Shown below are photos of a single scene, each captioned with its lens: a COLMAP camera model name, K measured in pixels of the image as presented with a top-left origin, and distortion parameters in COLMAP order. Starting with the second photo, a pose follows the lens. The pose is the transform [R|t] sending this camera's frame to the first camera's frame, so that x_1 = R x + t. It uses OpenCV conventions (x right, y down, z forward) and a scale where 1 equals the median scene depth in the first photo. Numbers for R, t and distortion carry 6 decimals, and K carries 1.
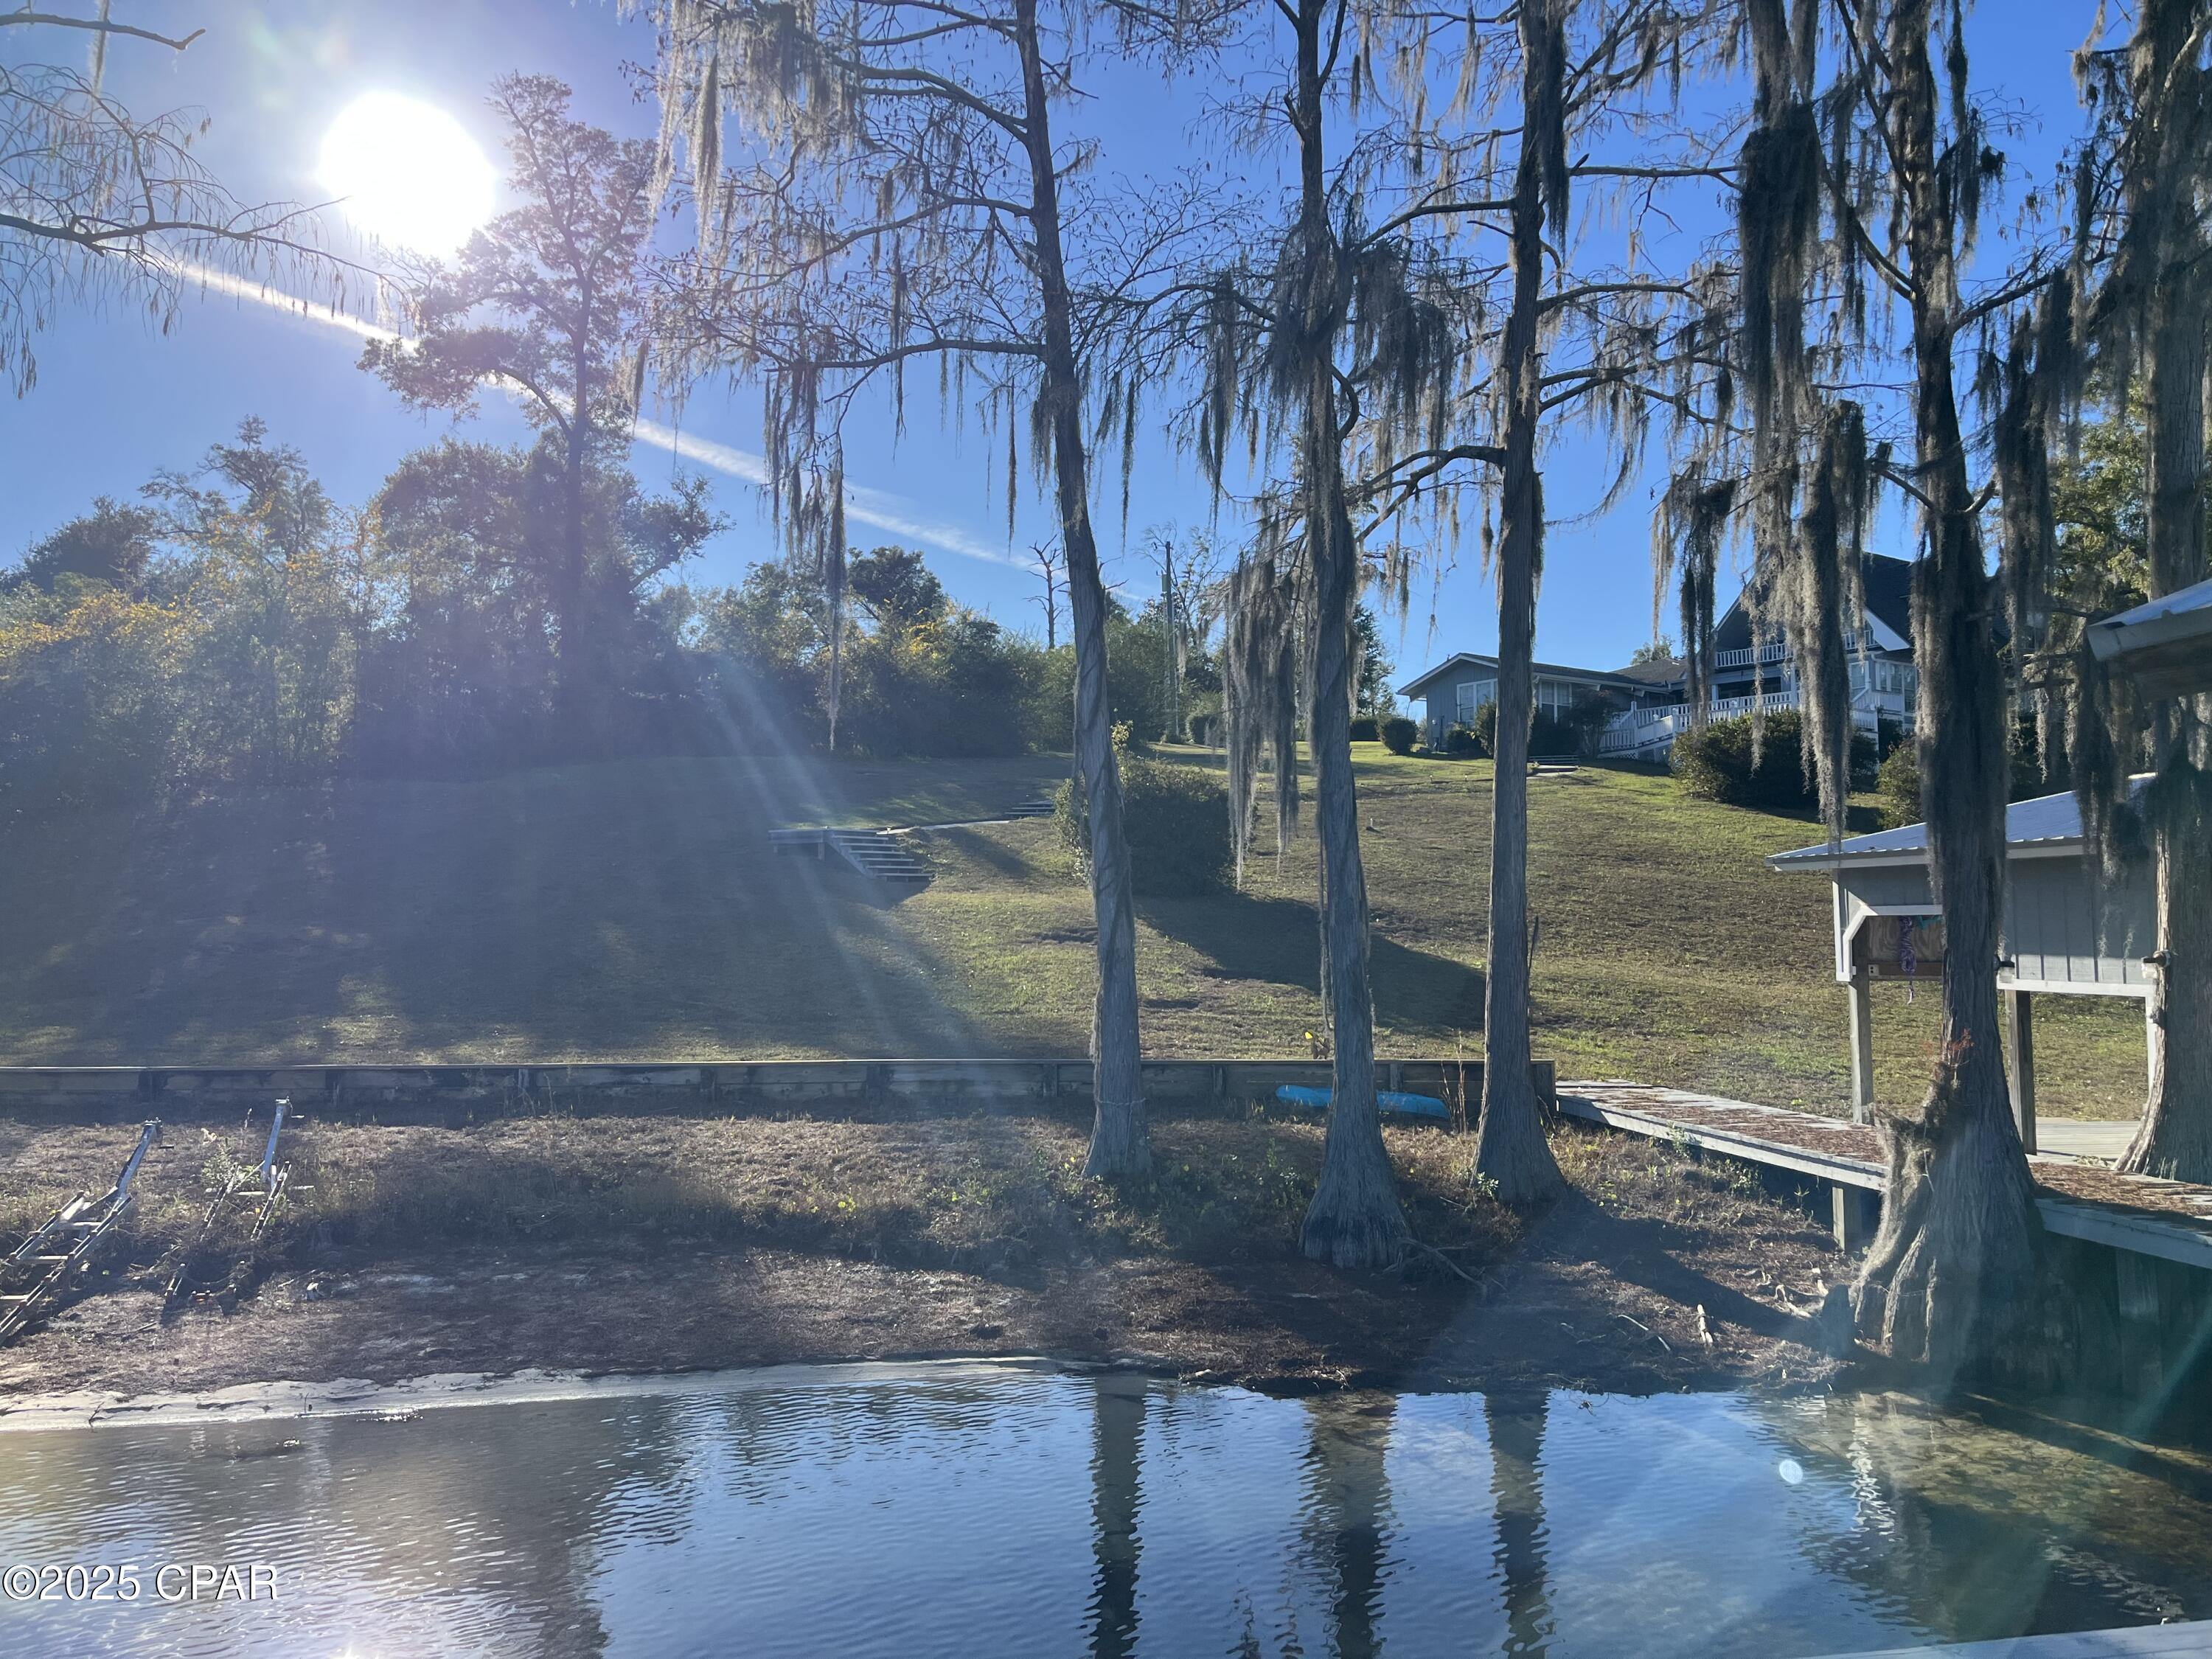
lens RADIAL K [[1680.0, 0, 1109.7], [0, 1680.0, 832.8], [0, 0, 1]] dist [0.062148, -0.074039]
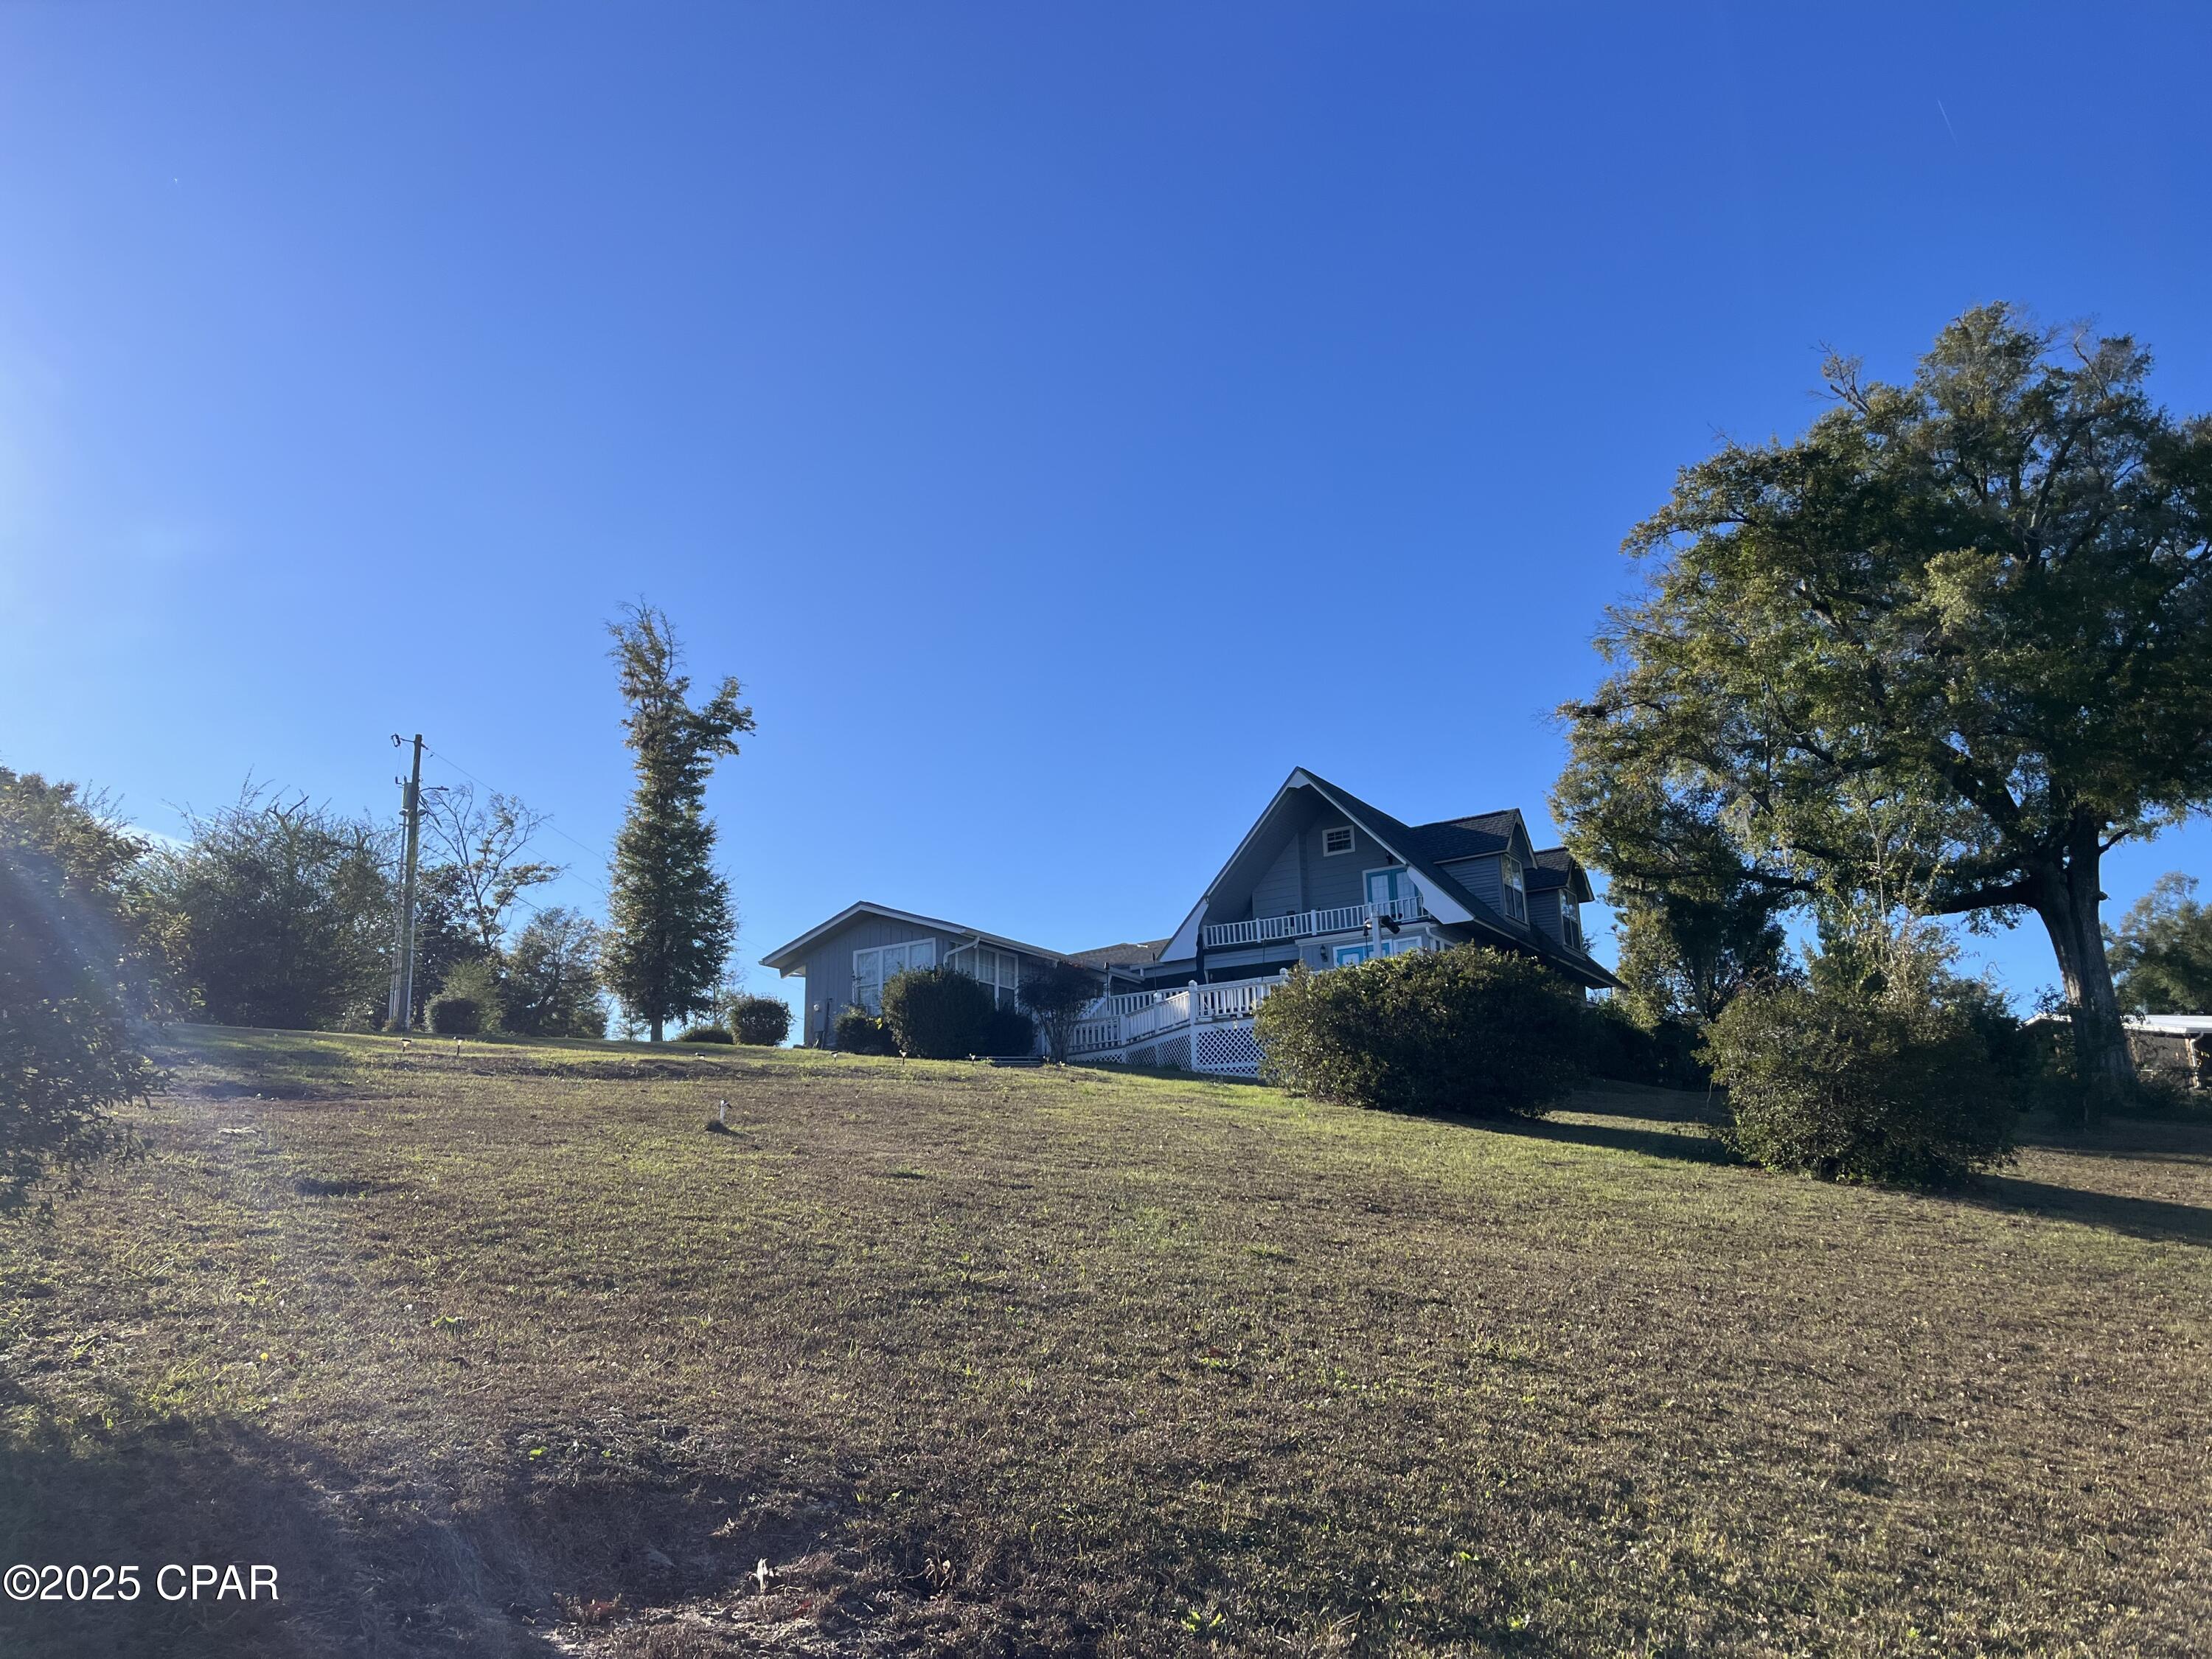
lens RADIAL K [[1680.0, 0, 1109.2], [0, 1680.0, 831.9], [0, 0, 1]] dist [0.062148, -0.074039]
pose [[0.926945, 0.082009, 0.366125, 0.056634], [-0.001679, 0.976717, -0.214526, 0.008609], [-0.375194, 0.198239, 0.905500, 0.375695]]
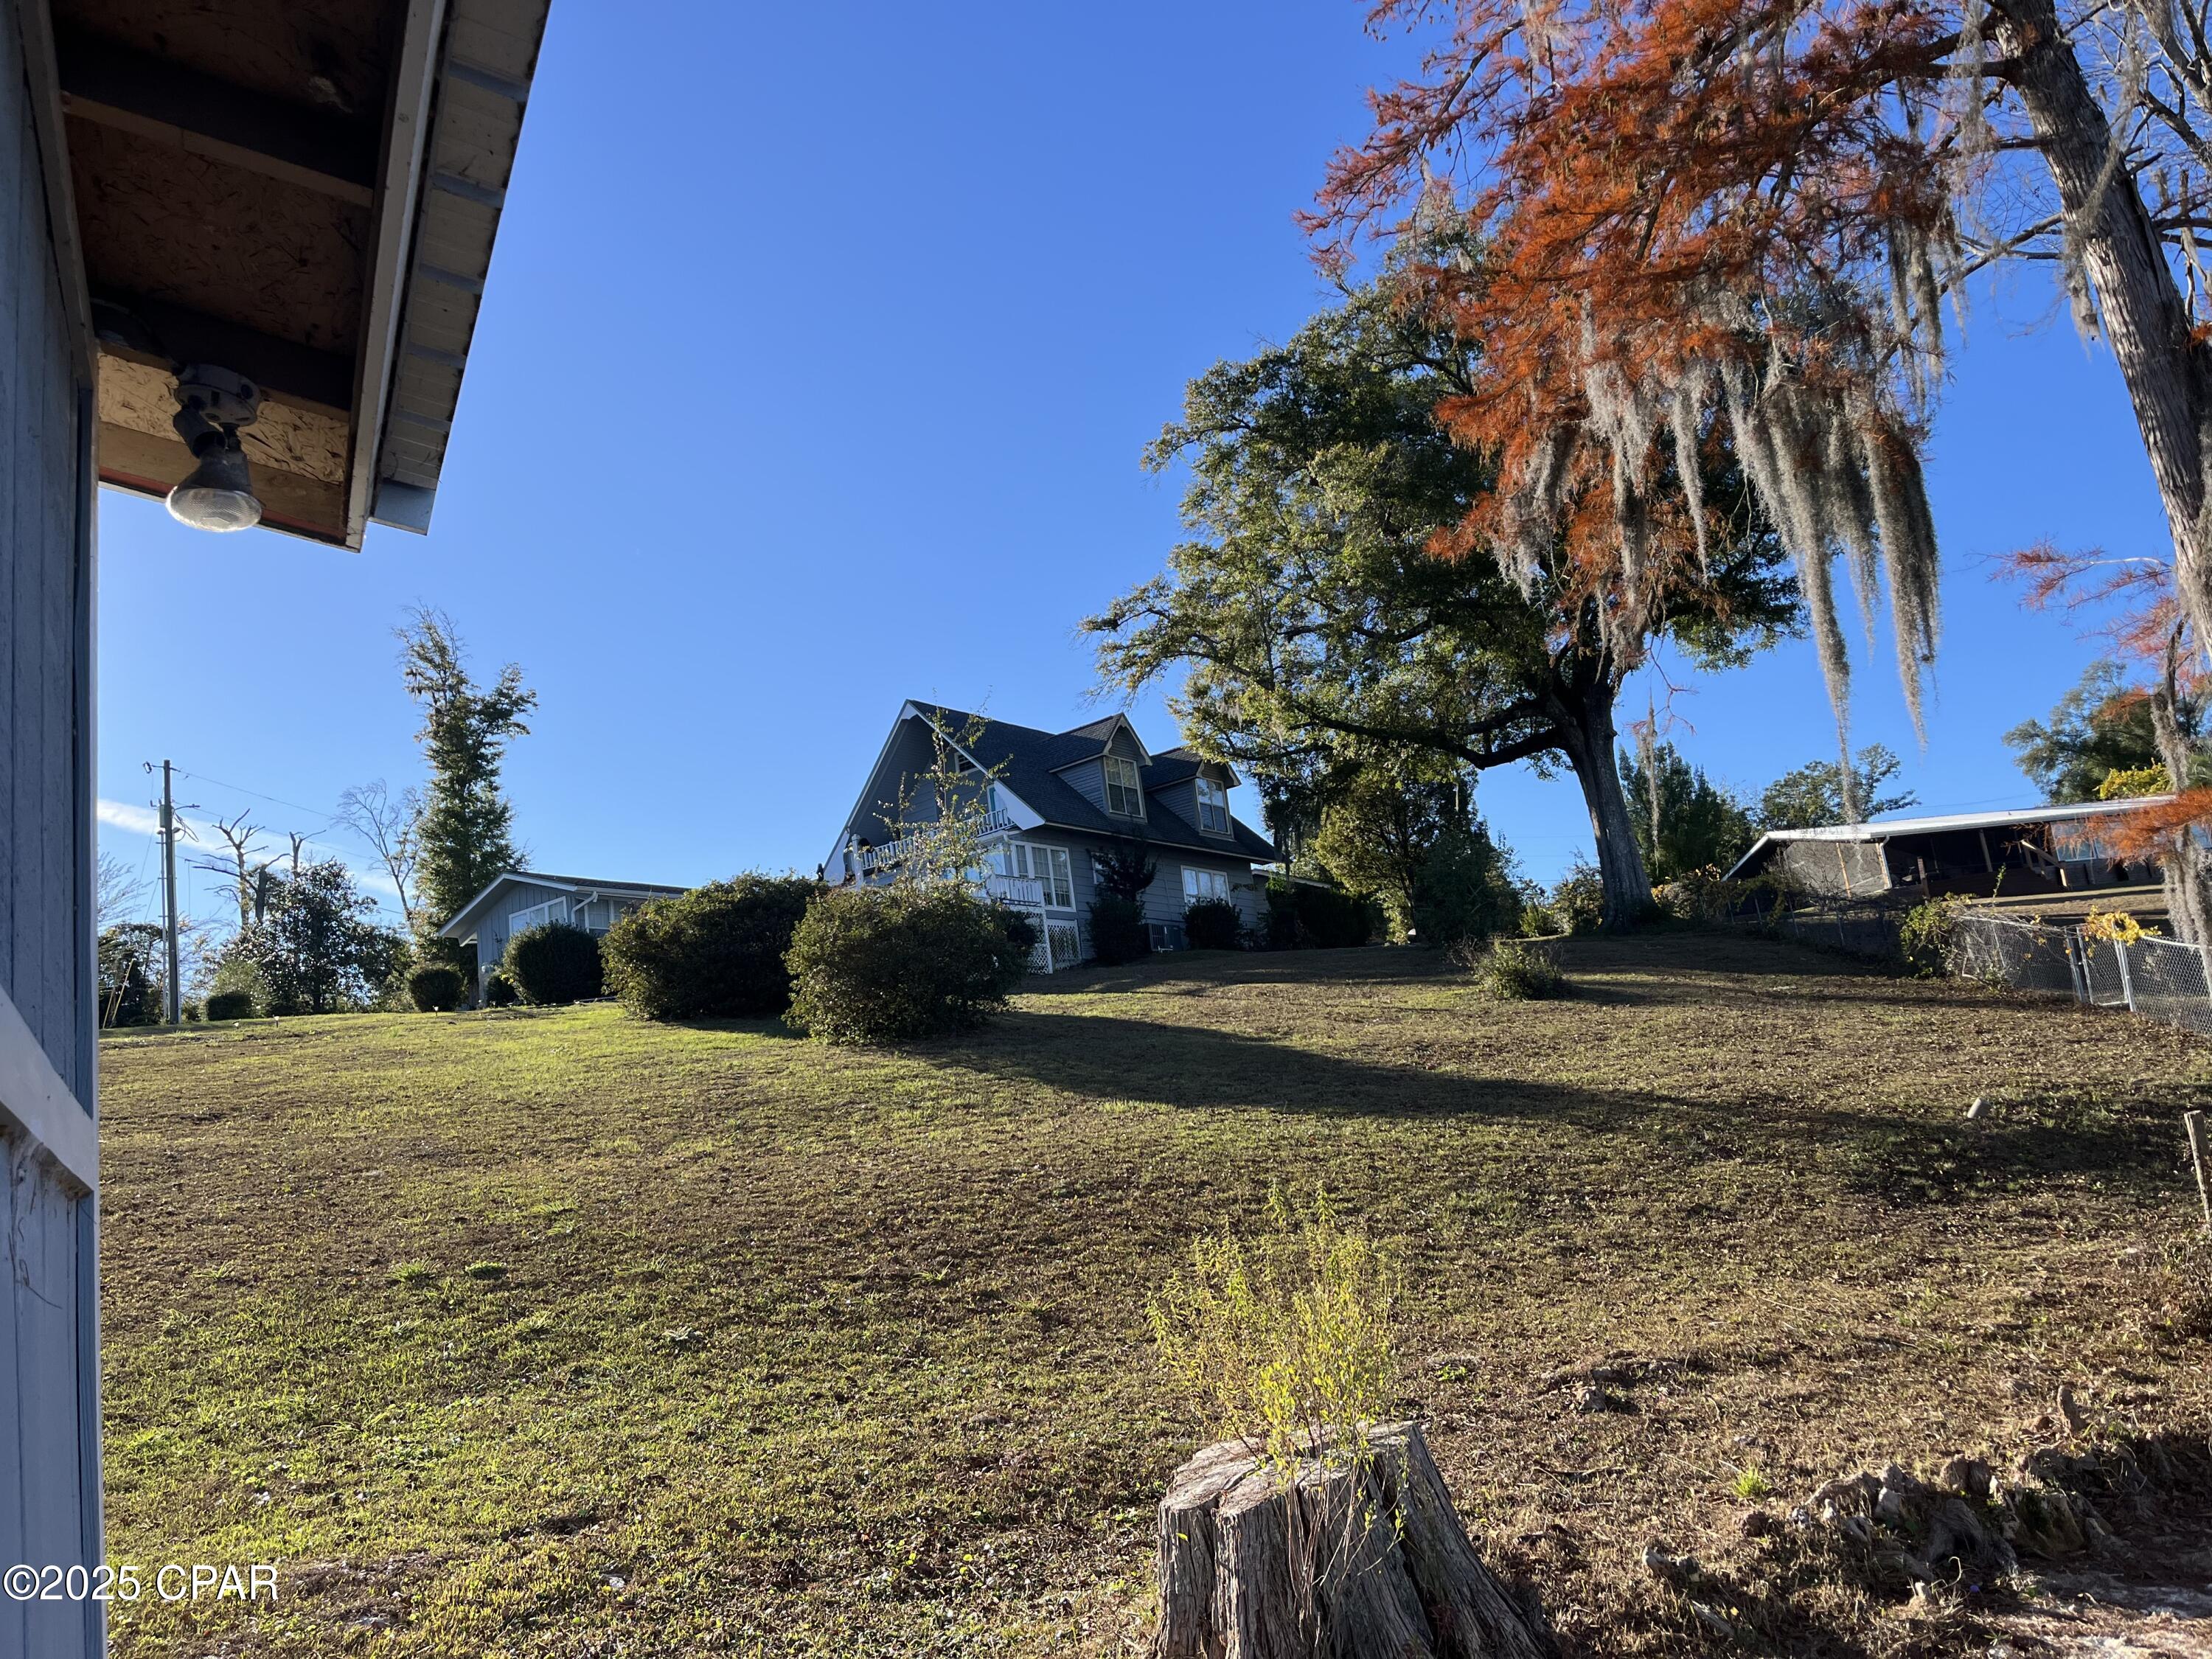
lens RADIAL K [[1680.0, 0, 1097.3], [0, 1680.0, 833.0], [0, 0, 1]] dist [0.062148, -0.074039]
pose [[0.949679, -0.048025, 0.309521, 0.235631], [0.102642, 0.981328, -0.162667, 0.024847], [-0.295929, 0.186251, 0.936876, 0.239905]]
